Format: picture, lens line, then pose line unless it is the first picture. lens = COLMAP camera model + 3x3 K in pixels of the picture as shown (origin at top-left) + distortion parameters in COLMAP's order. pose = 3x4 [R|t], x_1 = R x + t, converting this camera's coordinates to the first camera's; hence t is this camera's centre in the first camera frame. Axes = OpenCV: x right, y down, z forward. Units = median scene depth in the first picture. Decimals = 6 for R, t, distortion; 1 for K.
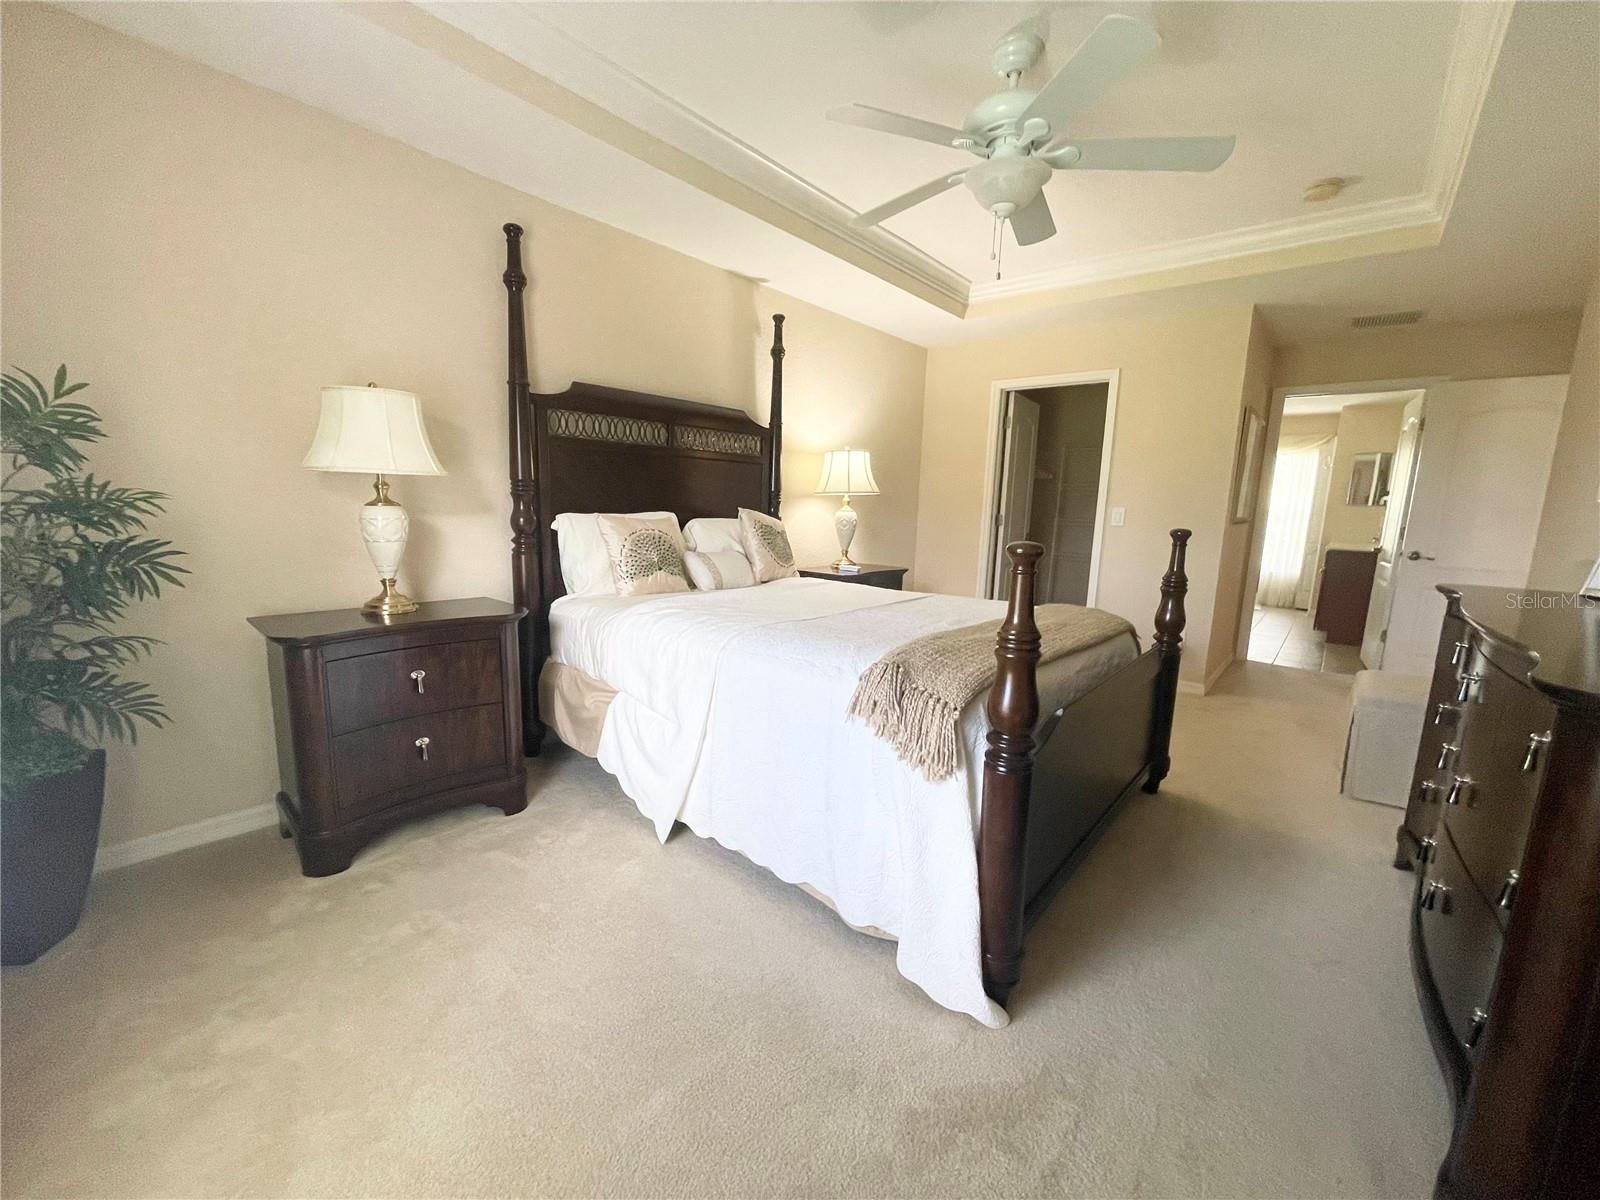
lens RADIAL K [[630.7, 0, 799.6], [0, 630.7, 598.3], [0, 0, 1]] dist [-0.003745, 0.001668]
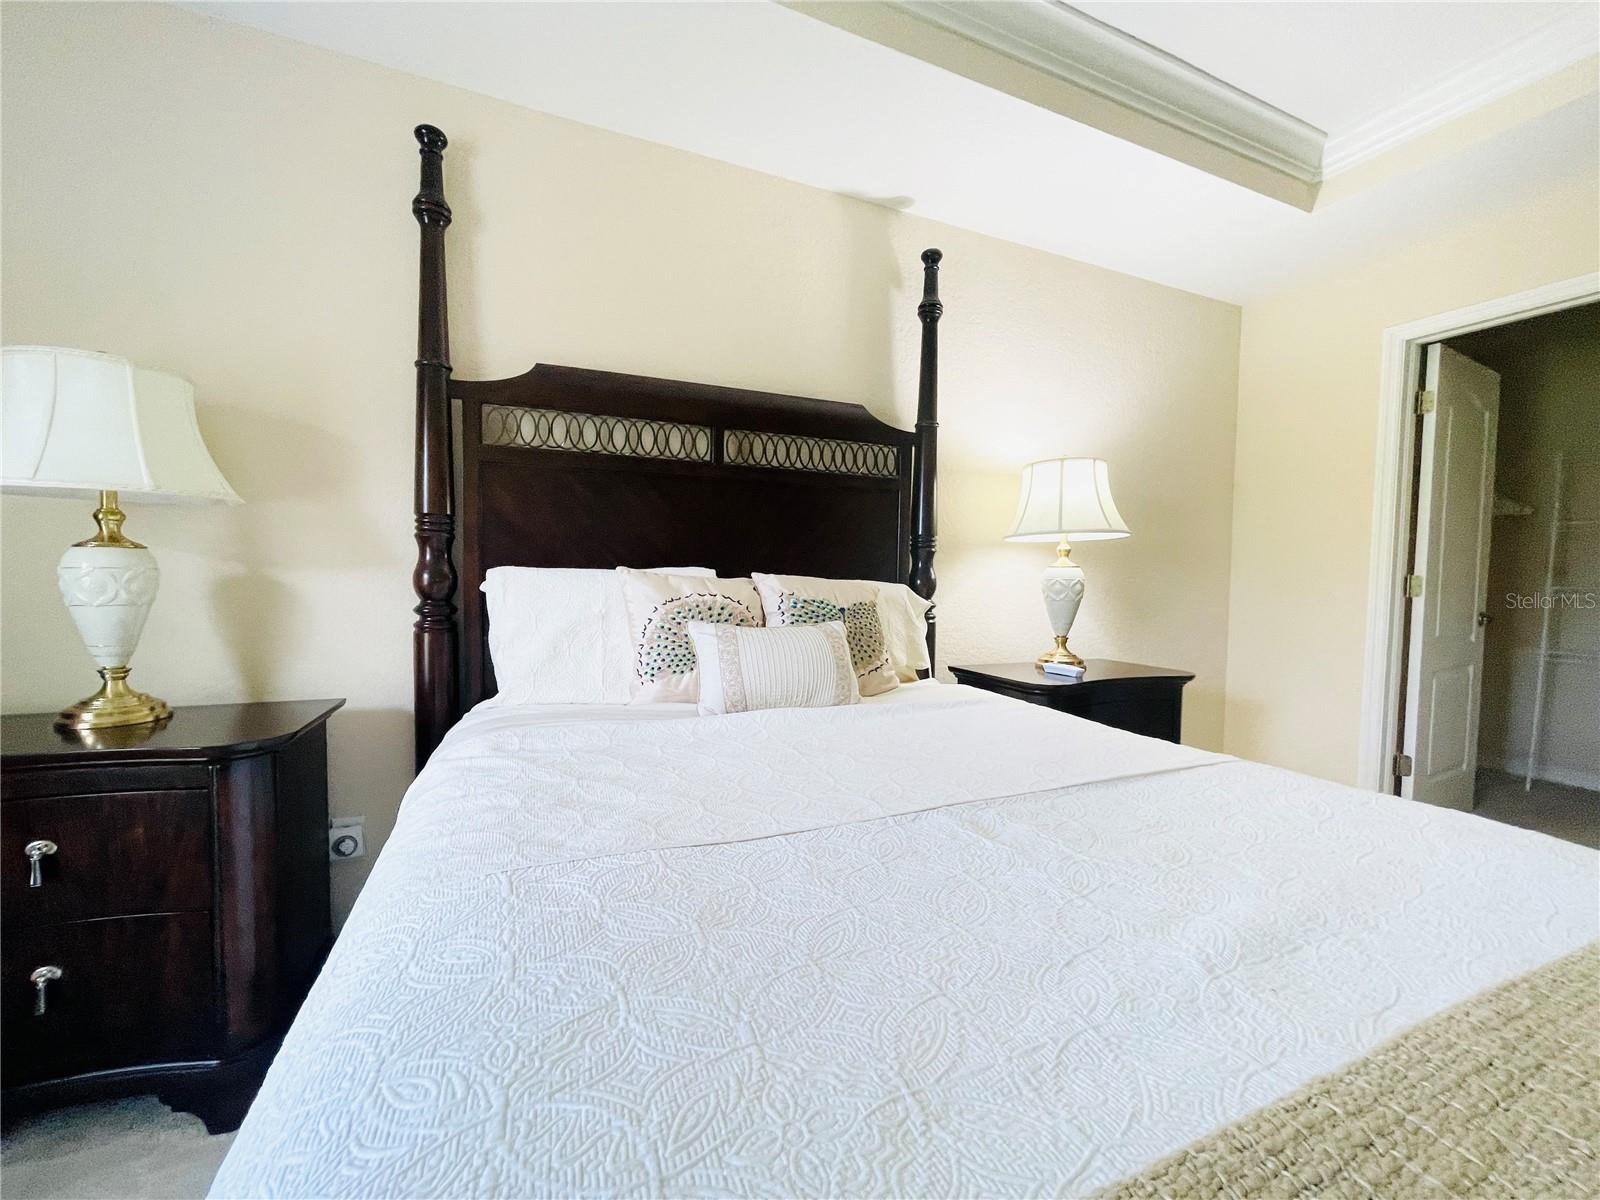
lens RADIAL K [[630.7, 0, 800.2], [0, 630.7, 604.6], [0, 0, 1]] dist [-0.003745, 0.001668]
pose [[0.900747, -0.000688, -0.434345, 0.121095], [-0.051272, 0.992839, -0.107900, -0.036283], [0.431308, 0.119460, 0.894261, 0.449171]]
